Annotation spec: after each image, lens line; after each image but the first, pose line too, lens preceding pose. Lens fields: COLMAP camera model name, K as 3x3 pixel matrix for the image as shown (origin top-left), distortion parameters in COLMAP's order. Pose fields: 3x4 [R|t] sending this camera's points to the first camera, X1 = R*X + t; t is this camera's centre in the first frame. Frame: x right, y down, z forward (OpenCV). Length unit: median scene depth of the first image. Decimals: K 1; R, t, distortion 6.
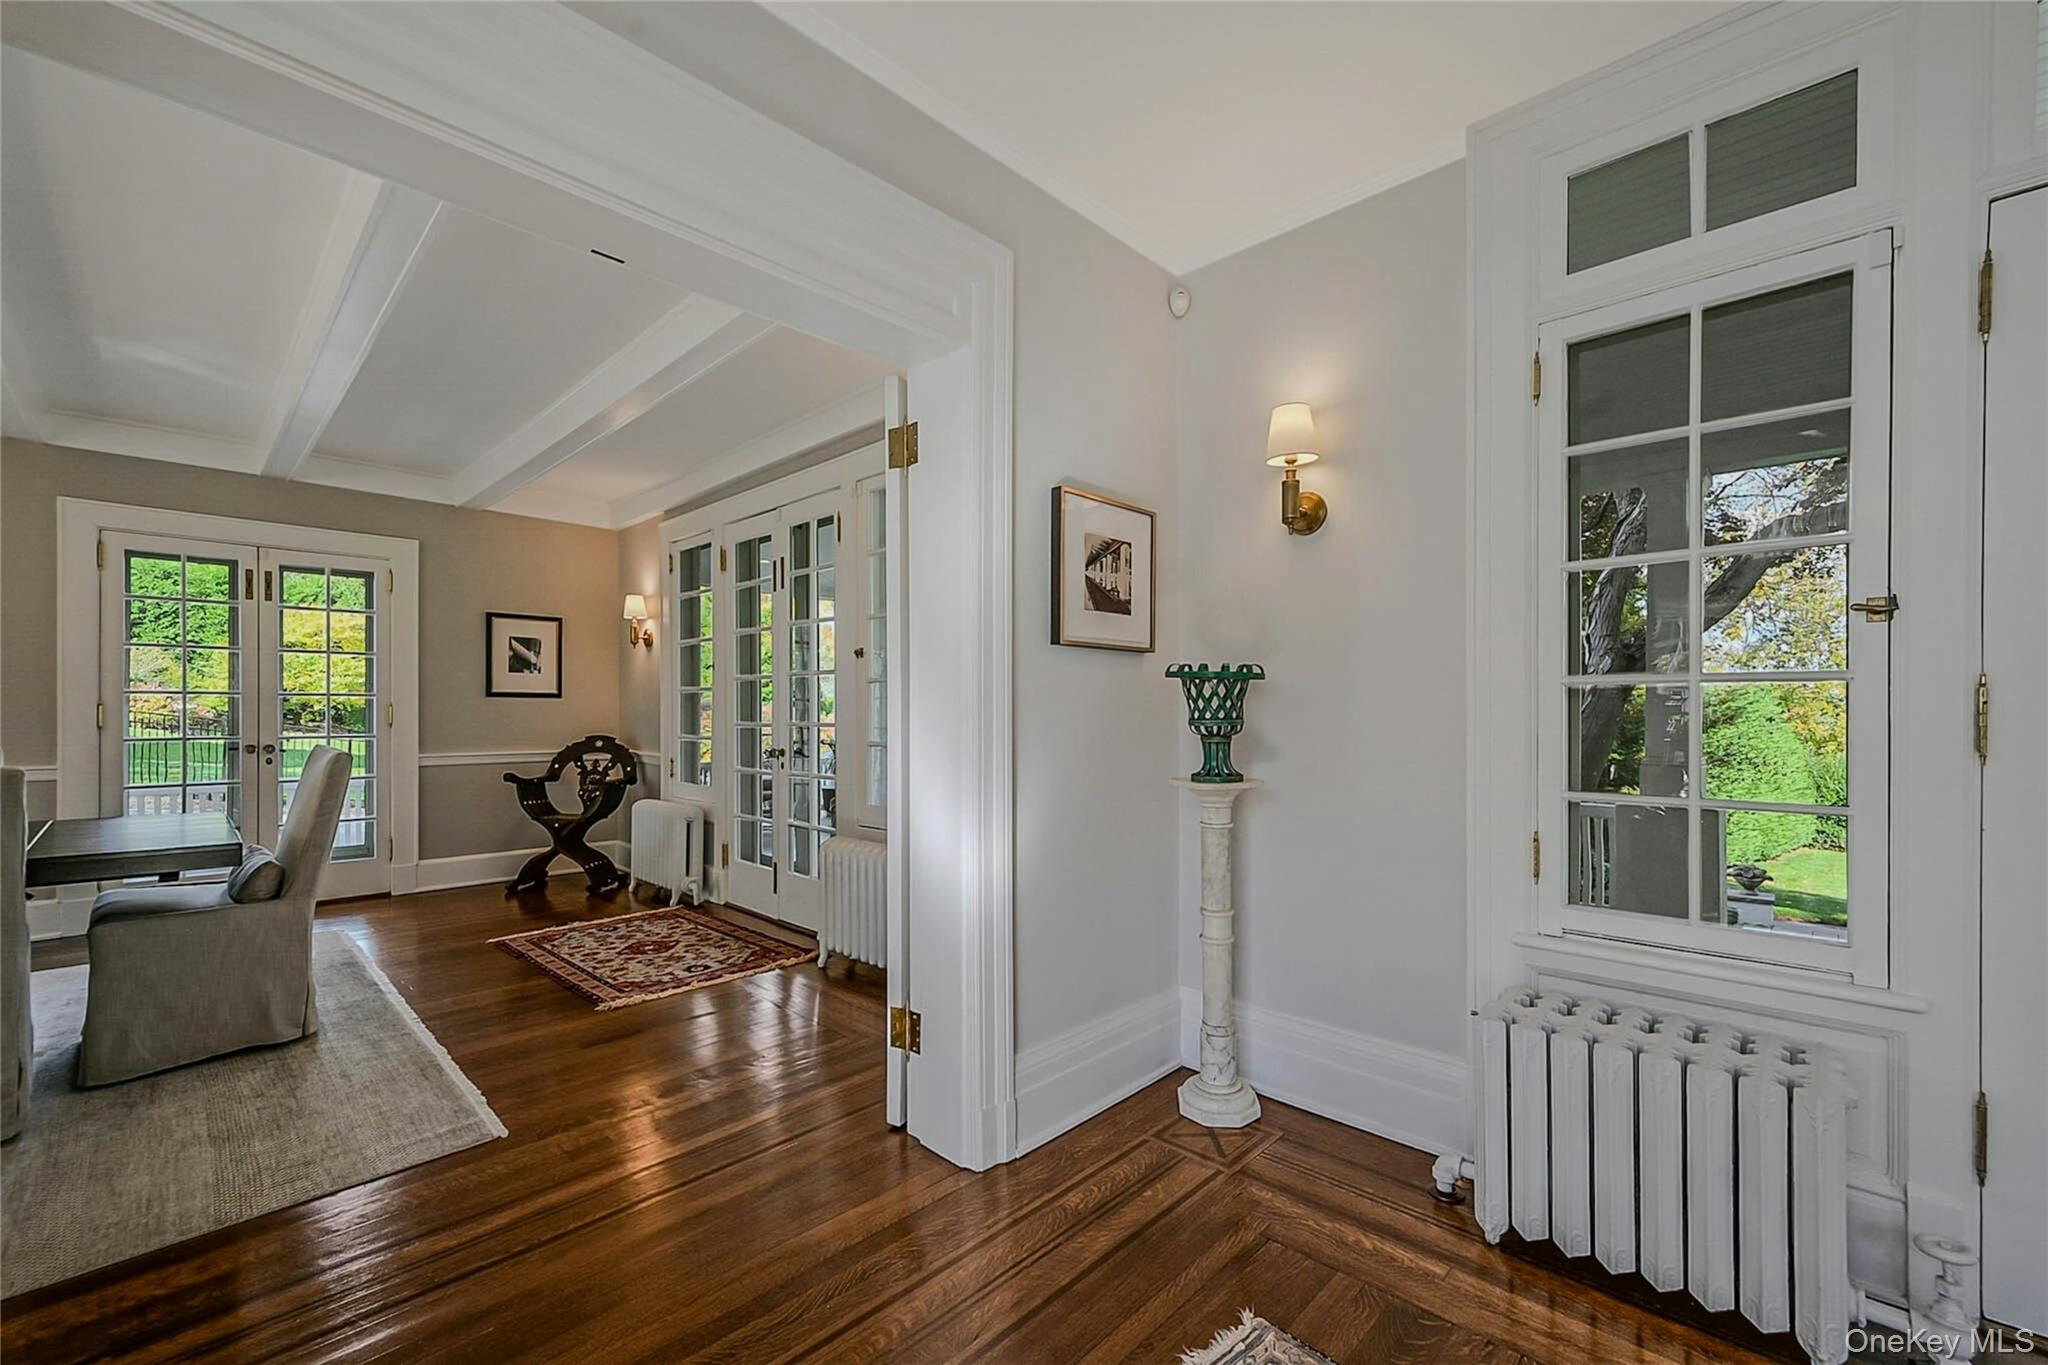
lens RADIAL K [[833.3, 0, 1019.5], [0, 833.3, 706.4], [0, 0, 1]] dist [0.001515, 0.000245]
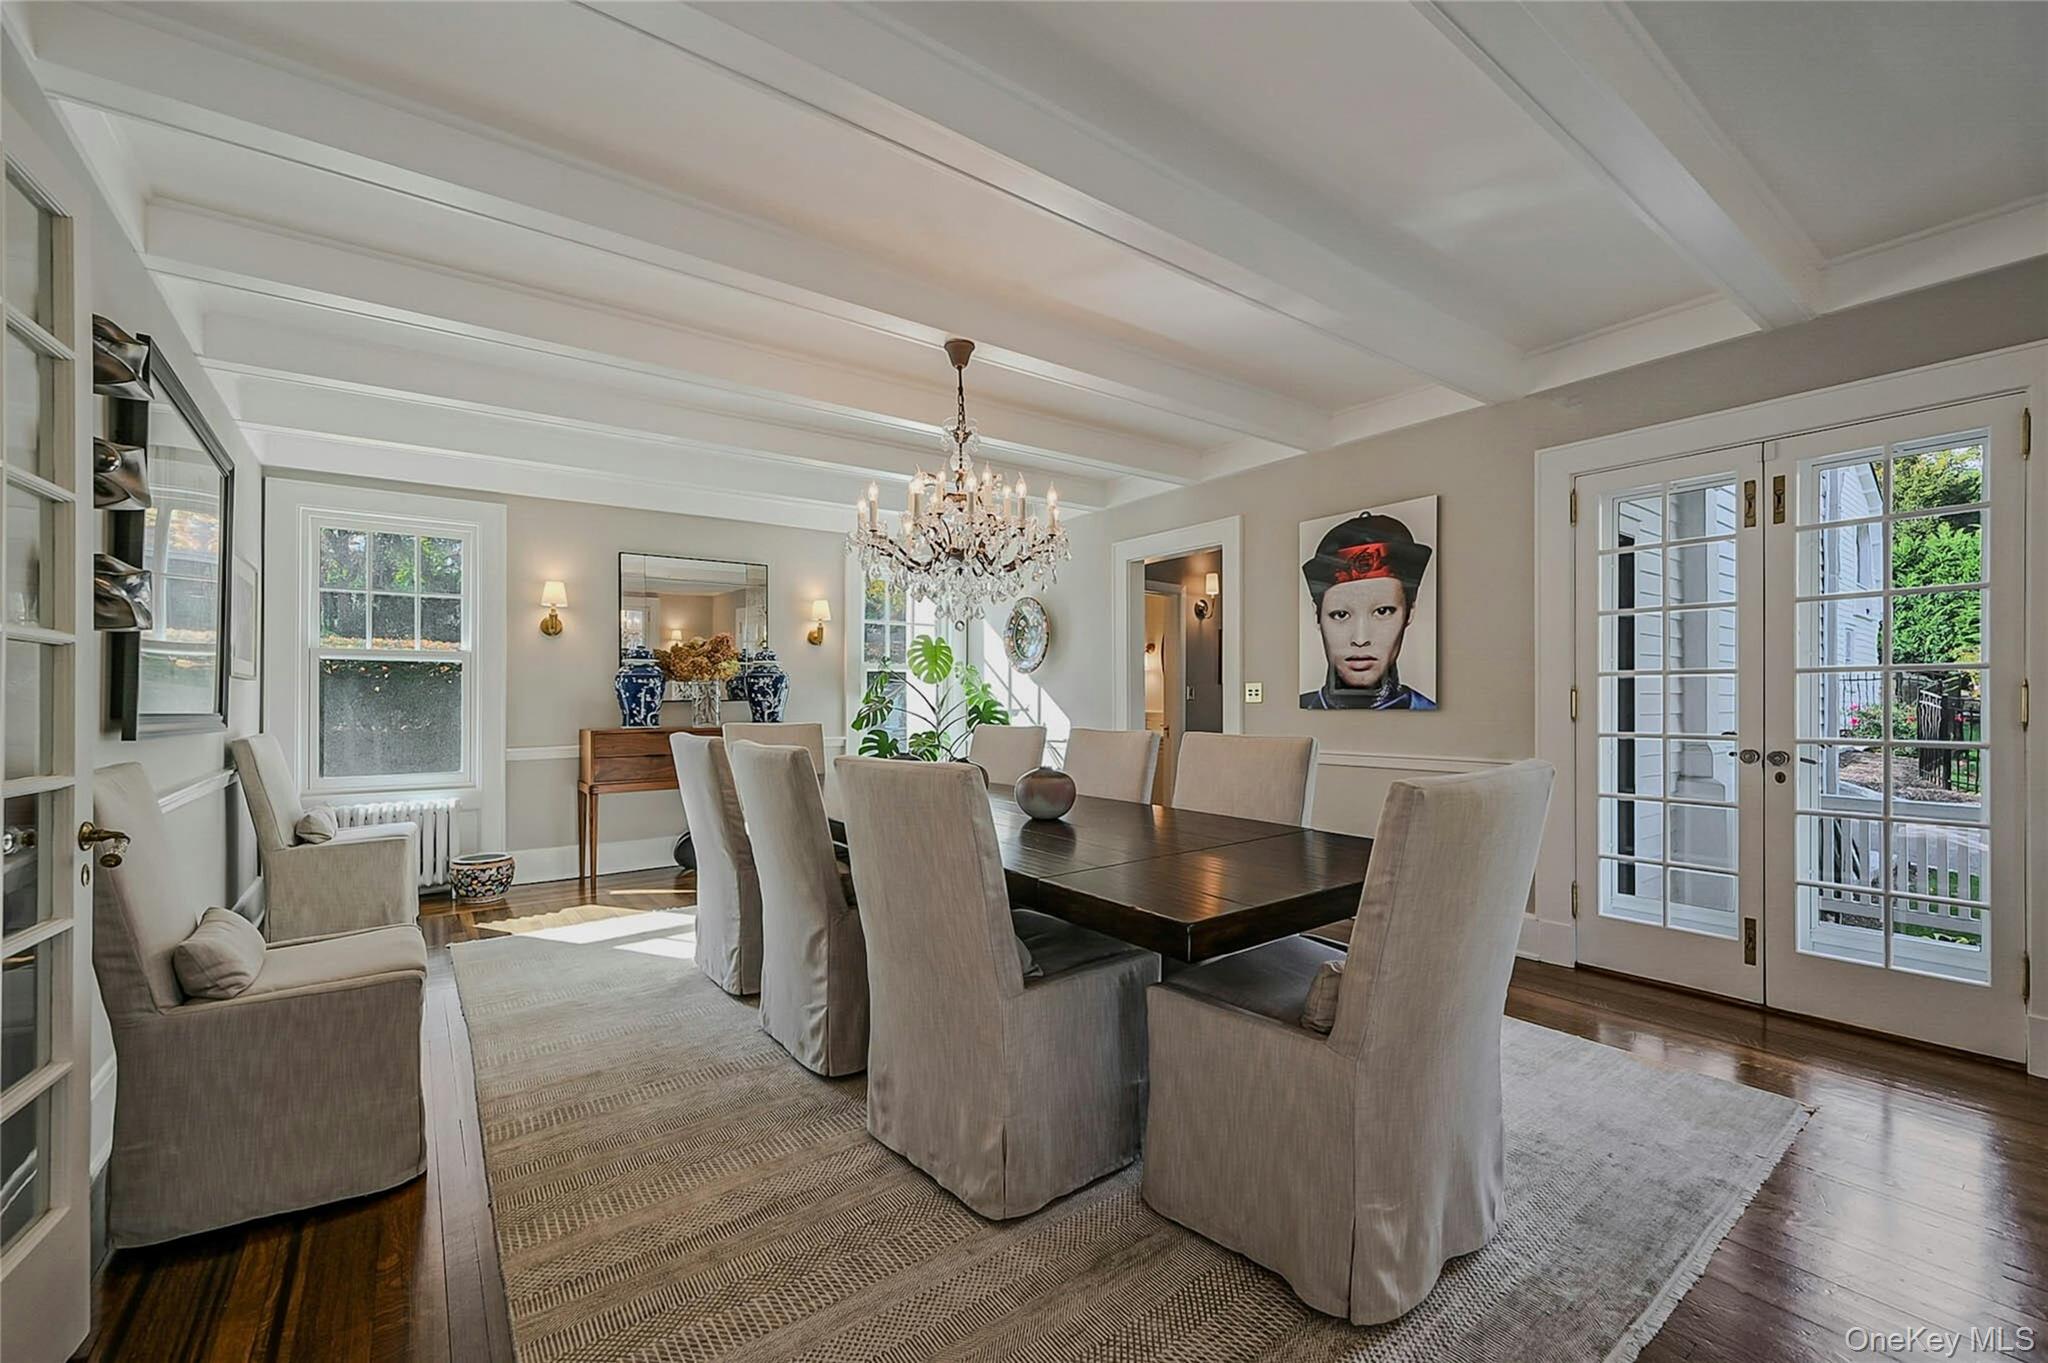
lens RADIAL K [[833.3, 0, 1019.5], [0, 833.3, 705.4], [0, 0, 1]] dist [0.001515, 0.000245]
pose [[-0.167724, 0.013559, -0.985741, -0.204233], [0.011372, 0.999865, 0.011818, -0.003566], [0.985768, -0.009228, -0.167856, 0.601958]]
